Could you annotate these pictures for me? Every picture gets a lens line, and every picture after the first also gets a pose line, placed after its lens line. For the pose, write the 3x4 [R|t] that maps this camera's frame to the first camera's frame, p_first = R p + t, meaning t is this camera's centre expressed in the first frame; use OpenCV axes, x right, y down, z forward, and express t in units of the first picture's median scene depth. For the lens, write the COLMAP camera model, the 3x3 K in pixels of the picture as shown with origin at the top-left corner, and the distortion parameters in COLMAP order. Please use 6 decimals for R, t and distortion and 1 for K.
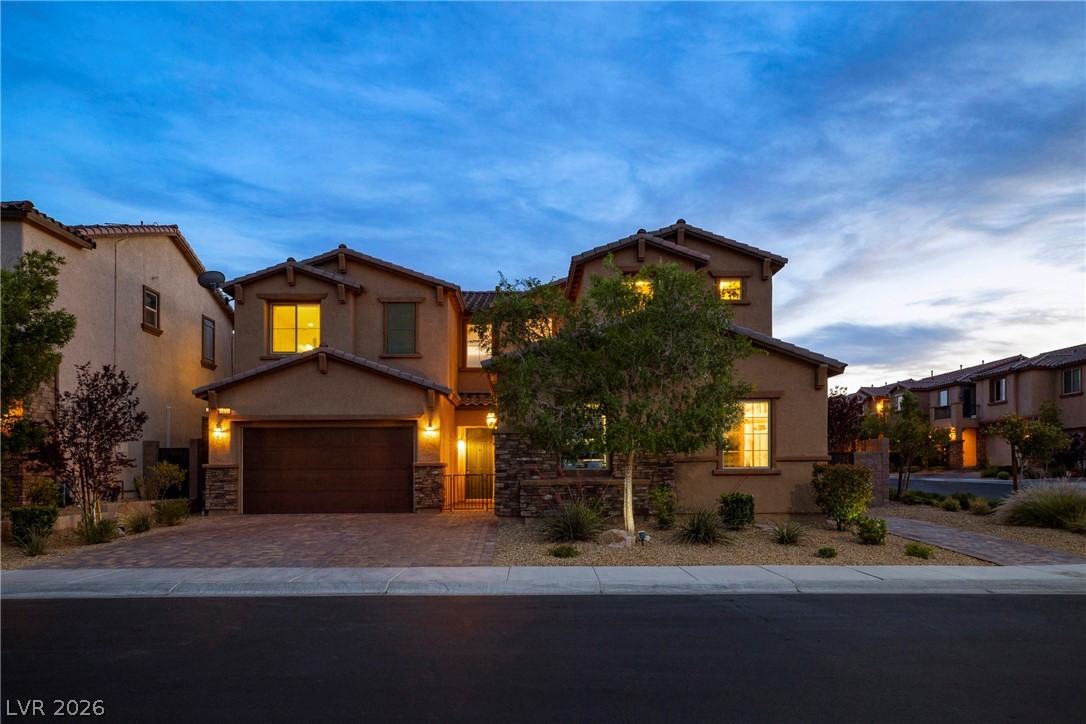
lens RADIAL K [[752.0, 0, 541.7], [0, 752.0, 388.4], [0, 0, 1]] dist [0.006140, 0.003294]
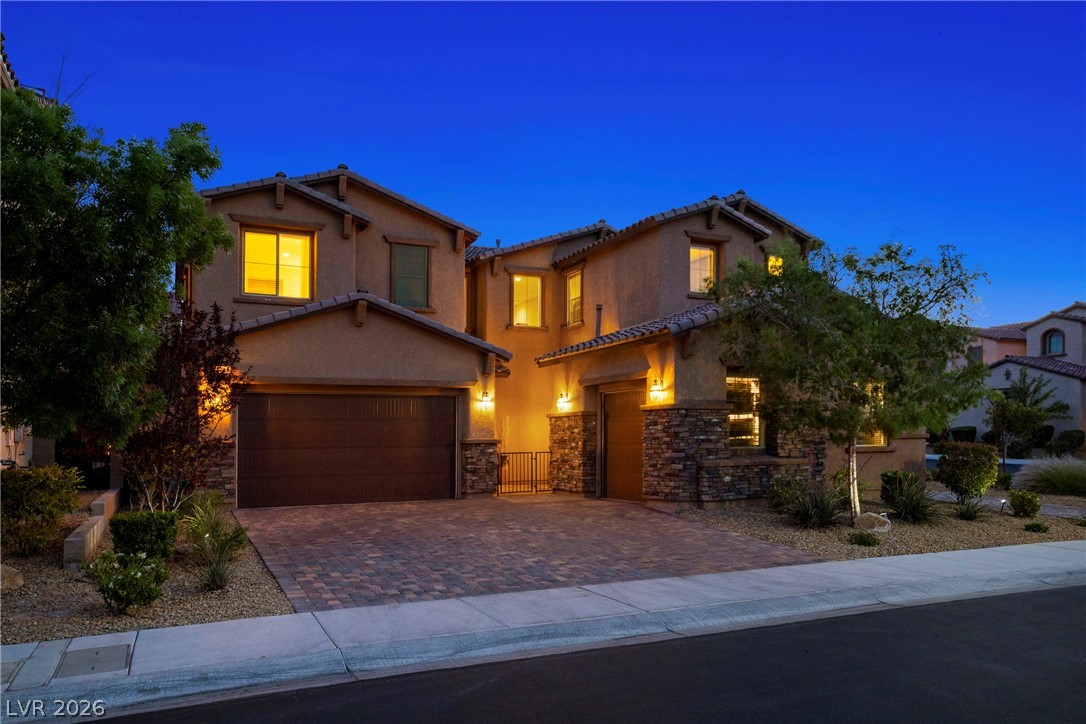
lens RADIAL K [[780.0, 0, 543.0], [0, 780.0, 362.0], [0, 0, 1]] dist [0.005667, 0.002192]
pose [[0.910397, 0.038544, 0.411936, -0.450948], [-0.043003, 0.999074, 0.001558, 0.008203], [-0.411494, -0.019133, 0.911211, 0.176005]]
